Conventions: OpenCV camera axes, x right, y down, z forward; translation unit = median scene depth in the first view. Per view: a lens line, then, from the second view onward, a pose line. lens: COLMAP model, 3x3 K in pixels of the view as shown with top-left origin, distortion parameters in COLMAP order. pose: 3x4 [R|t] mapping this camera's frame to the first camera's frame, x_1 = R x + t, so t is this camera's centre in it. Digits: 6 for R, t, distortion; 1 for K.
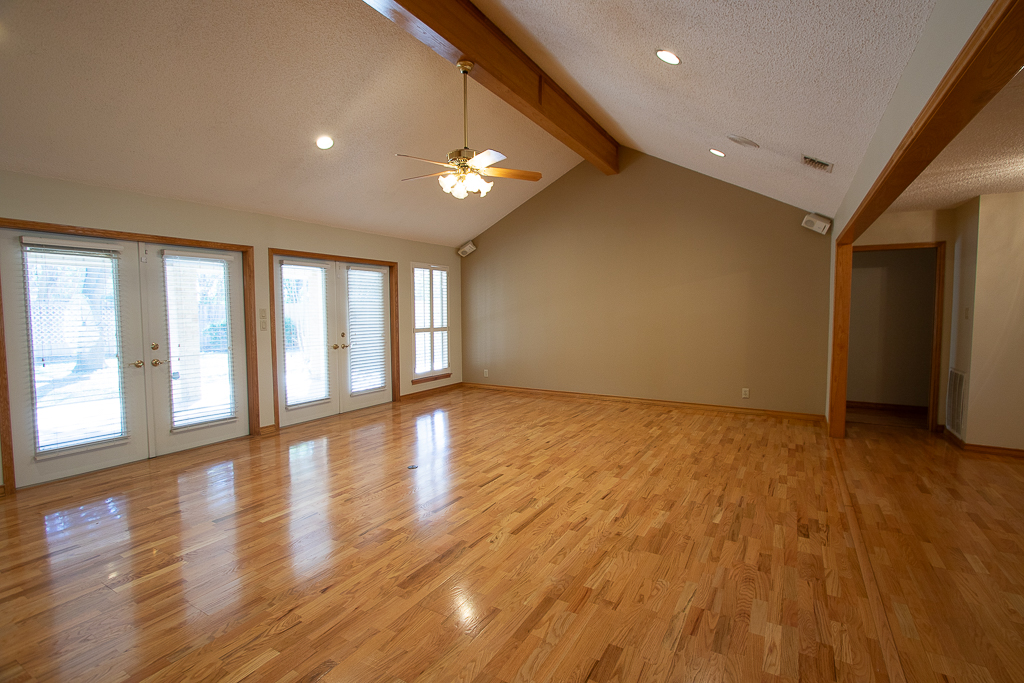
lens RADIAL K [[473.0, 0, 530.8], [0, 473.0, 338.0], [0, 0, 1]] dist [-0.015048, 0.001518]
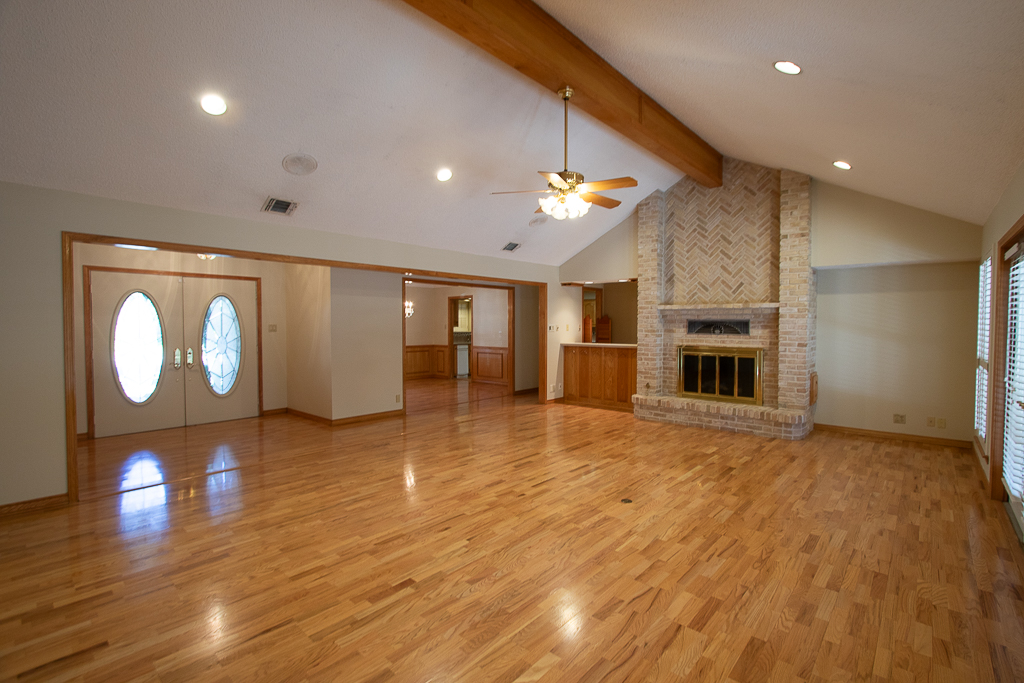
lens RADIAL K [[473.0, 0, 530.8], [0, 473.0, 338.0], [0, 0, 1]] dist [-0.015048, 0.001518]
pose [[-0.981372, -0.006541, 0.192006, -0.227747], [0.011334, 0.995708, 0.091852, -0.115463], [-0.191782, 0.092317, -0.977086, 1.777410]]
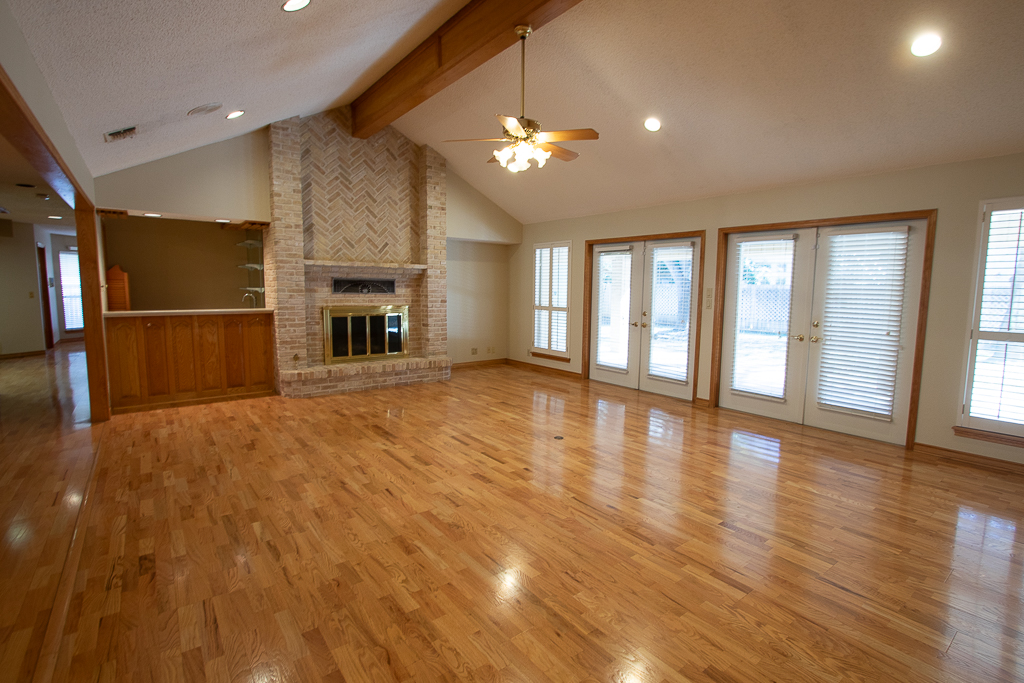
lens RADIAL K [[483.9, 0, 533.3], [0, 483.9, 337.5], [0, 0, 1]] dist [-0.007905, 0.000807]
pose [[-0.377328, 0.092582, -0.921440, 0.697628], [-0.070115, 0.989278, 0.128110, -0.075839], [0.923422, 0.112946, -0.366791, 1.237832]]
